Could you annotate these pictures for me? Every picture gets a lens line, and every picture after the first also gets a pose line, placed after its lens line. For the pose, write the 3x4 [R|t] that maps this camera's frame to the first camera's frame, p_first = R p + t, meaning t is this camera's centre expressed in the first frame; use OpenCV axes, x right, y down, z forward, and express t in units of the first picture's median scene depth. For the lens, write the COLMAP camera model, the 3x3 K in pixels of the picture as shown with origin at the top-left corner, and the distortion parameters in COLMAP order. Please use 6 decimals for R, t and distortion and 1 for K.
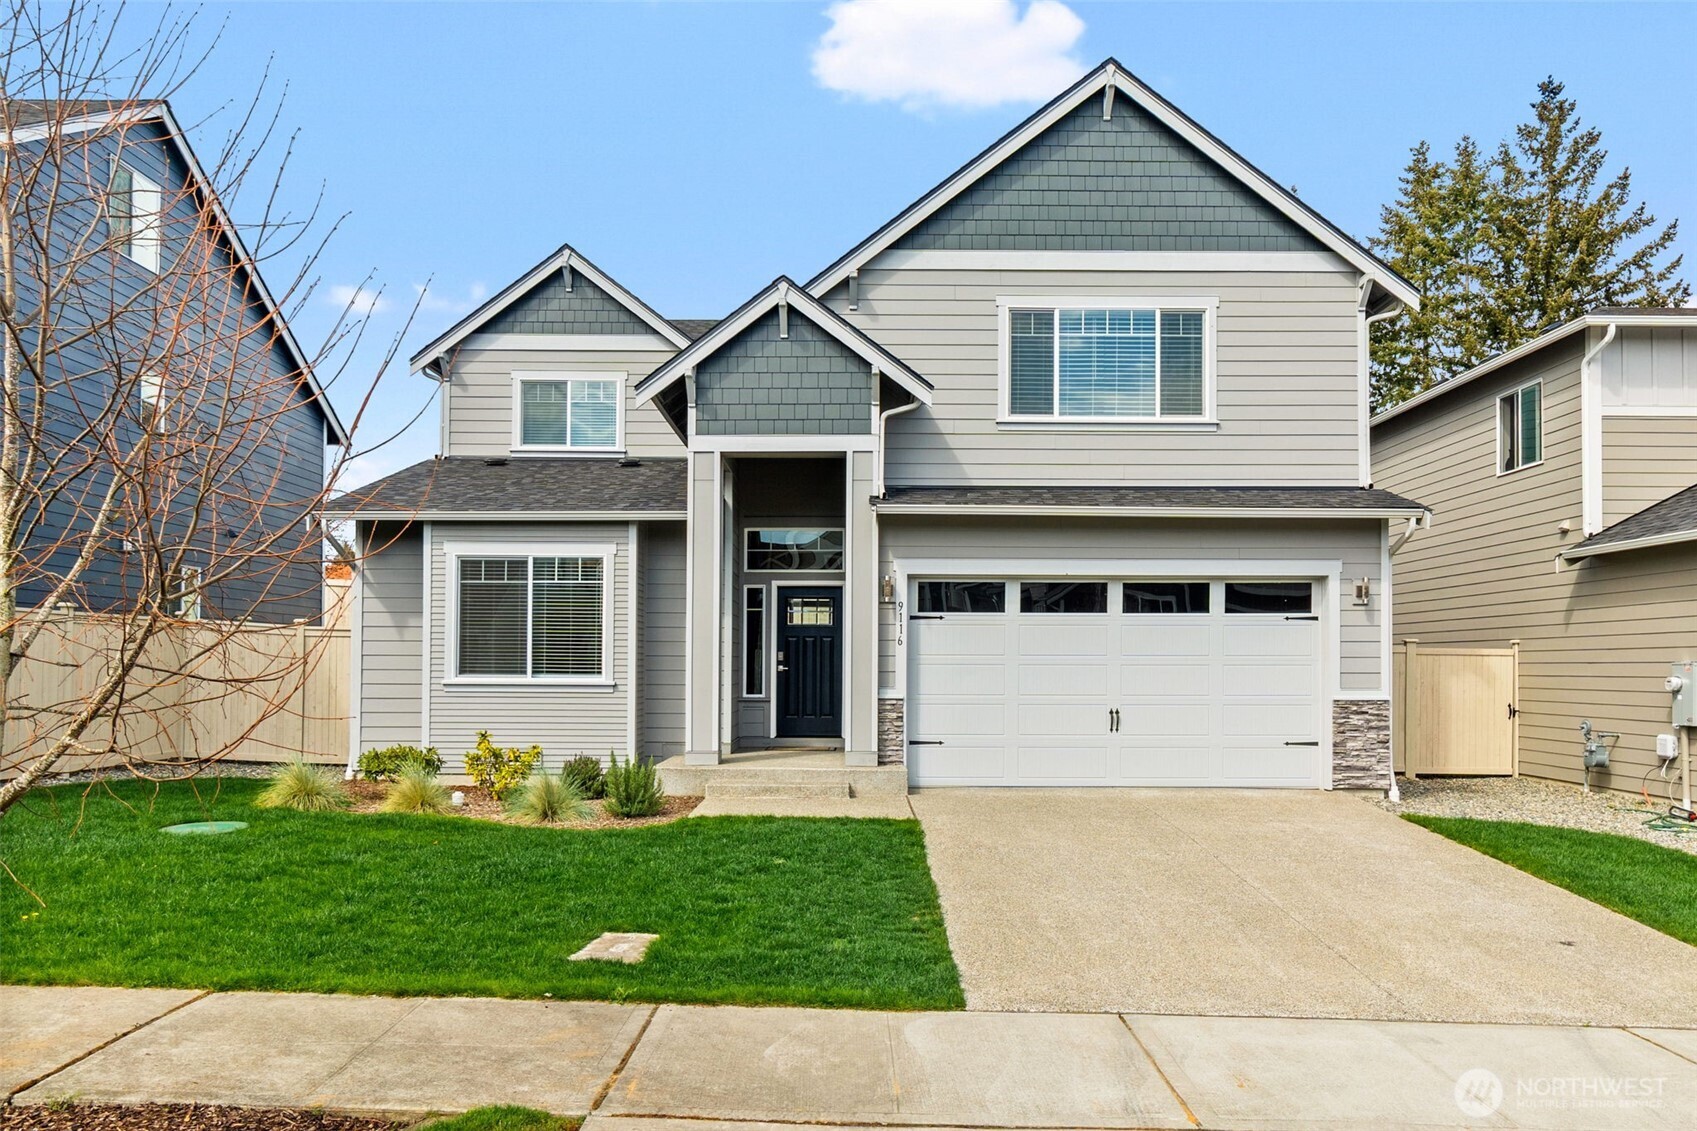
lens RADIAL K [[1138.7, 0, 850.0], [0, 1138.7, 639.3], [0, 0, 1]] dist [-0.001323, -0.000565]
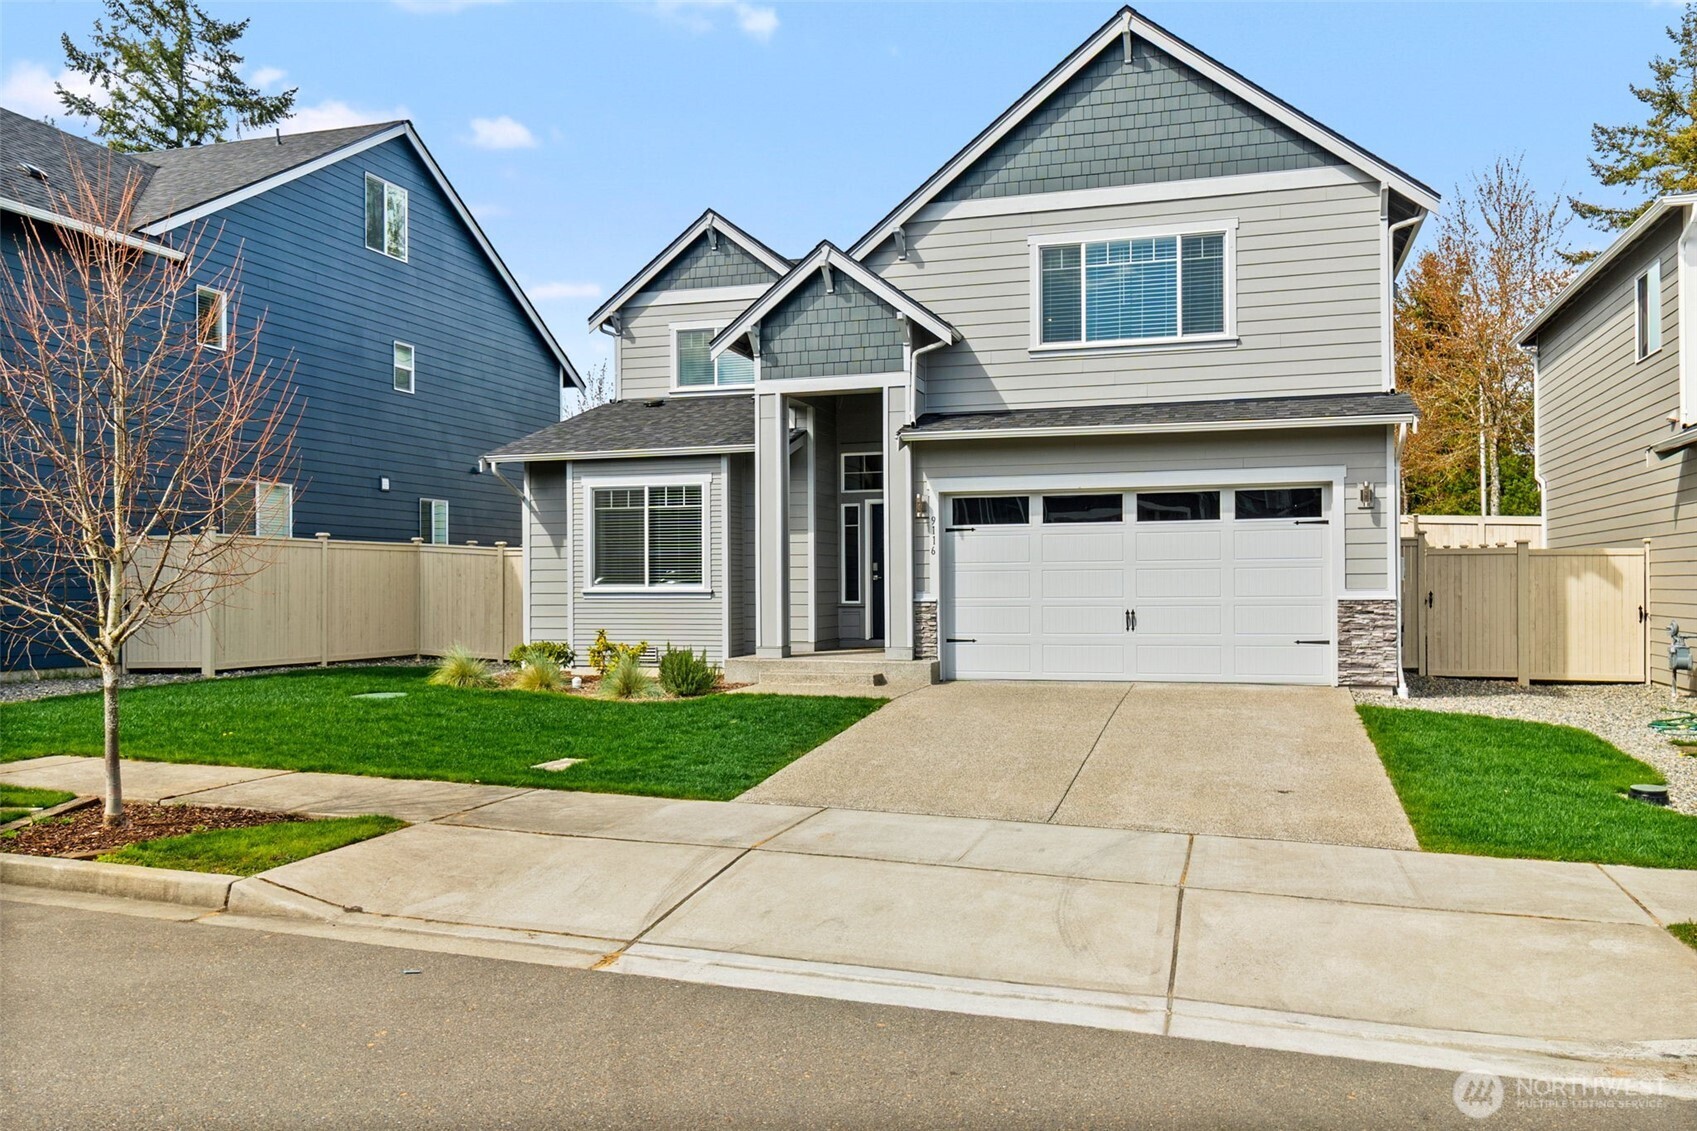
lens RADIAL K [[1234.8, 0, 848.5], [0, 1234.8, 565.5], [0, 0, 1]] dist [0.000714, -0.000151]
pose [[0.959832, -0.014648, -0.280194, 0.293766], [0.017114, 0.999833, 0.006355, 0.006475], [0.280054, -0.010895, 0.959922, -0.199837]]
